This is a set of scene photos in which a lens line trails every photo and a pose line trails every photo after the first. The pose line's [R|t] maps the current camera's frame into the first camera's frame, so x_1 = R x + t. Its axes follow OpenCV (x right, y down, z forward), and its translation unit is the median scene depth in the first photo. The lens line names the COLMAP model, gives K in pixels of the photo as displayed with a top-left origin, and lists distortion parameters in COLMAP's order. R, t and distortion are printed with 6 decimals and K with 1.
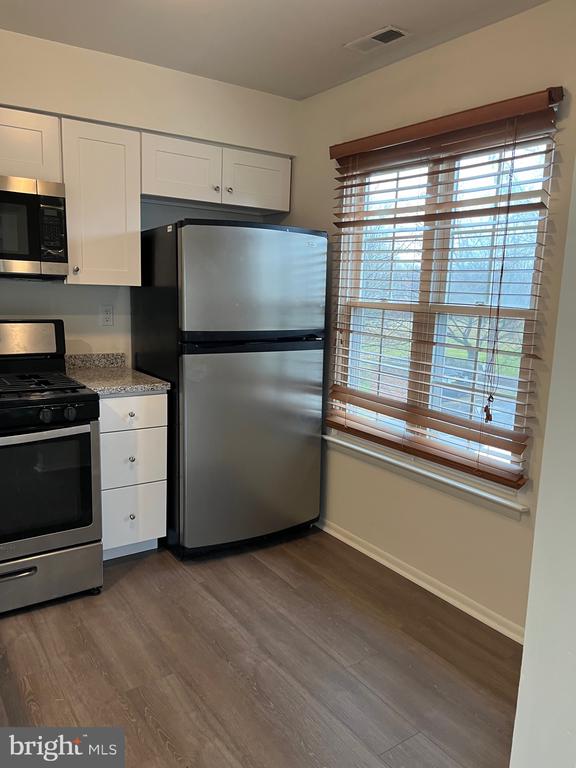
lens RADIAL K [[581.1, 0, 288.0], [0, 581.1, 384.0], [0, 0, 1]] dist [0.043071, -0.026482]
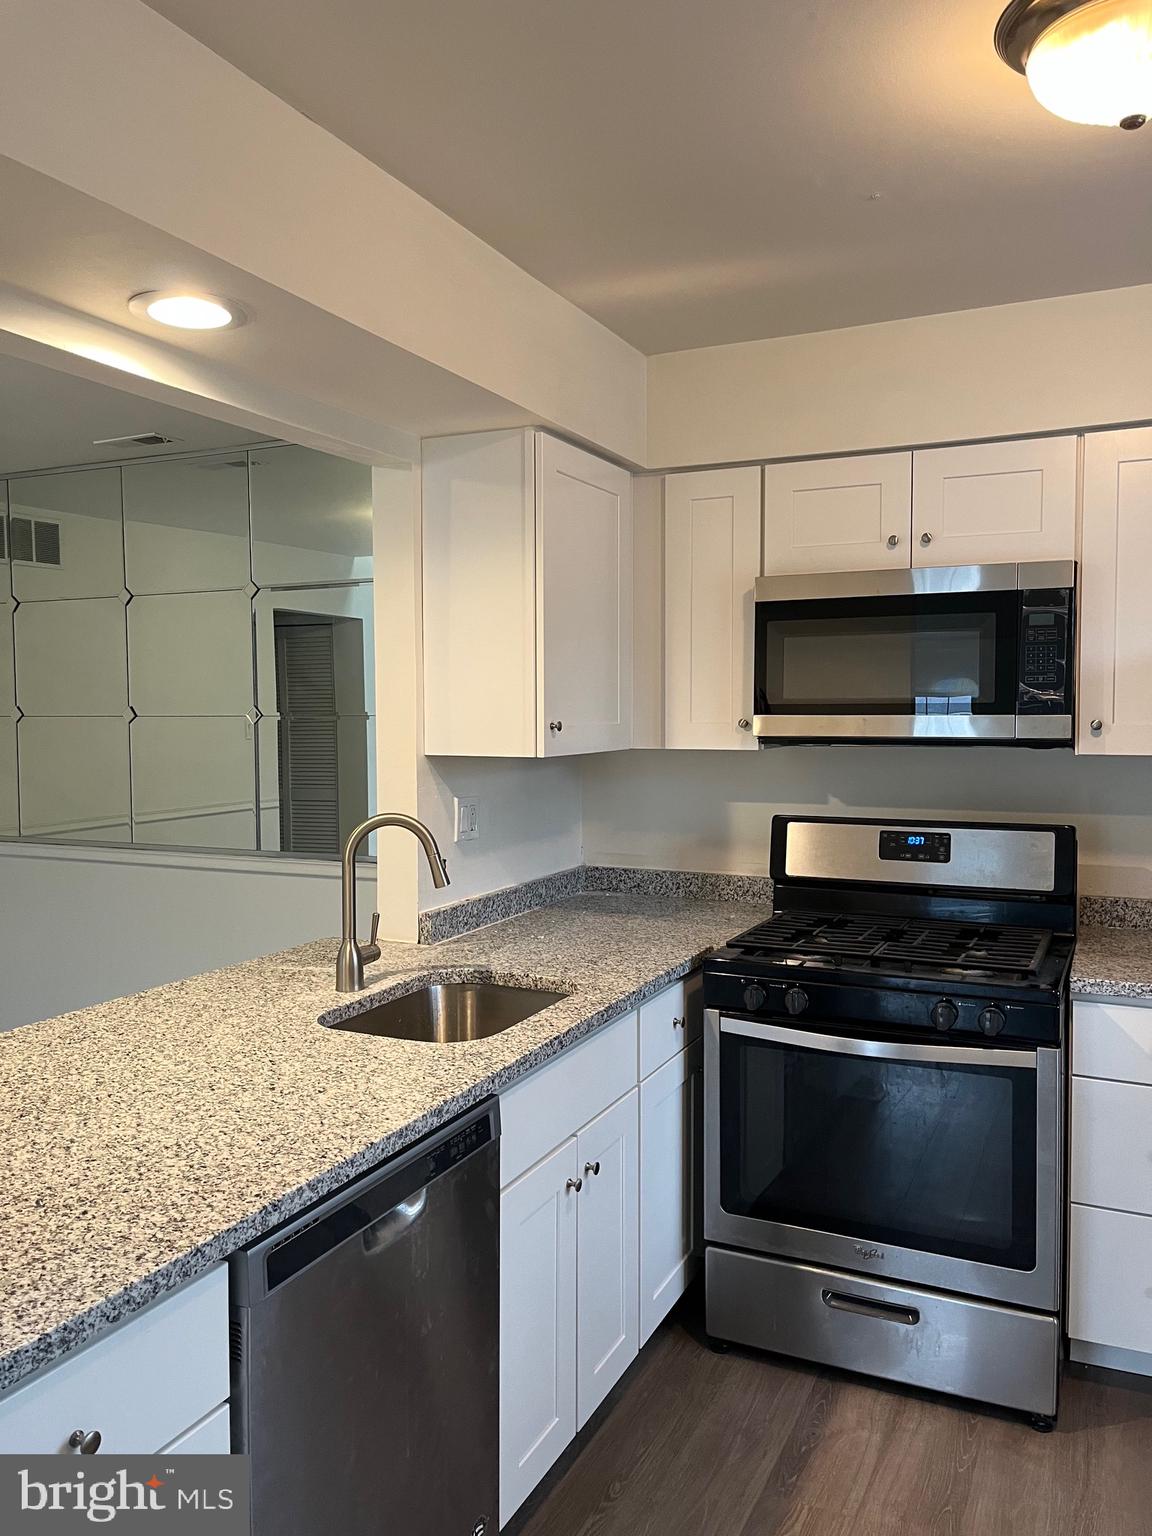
lens RADIAL K [[1162.2, 0, 576.0], [0, 1162.2, 768.0], [0, 0, 1]] dist [0.043071, -0.026482]
pose [[0.542788, 0.003035, -0.839864, 0.251622], [-0.122454, 0.989593, -0.075564, -0.038131], [0.830895, 0.143860, 0.537511, 0.134344]]
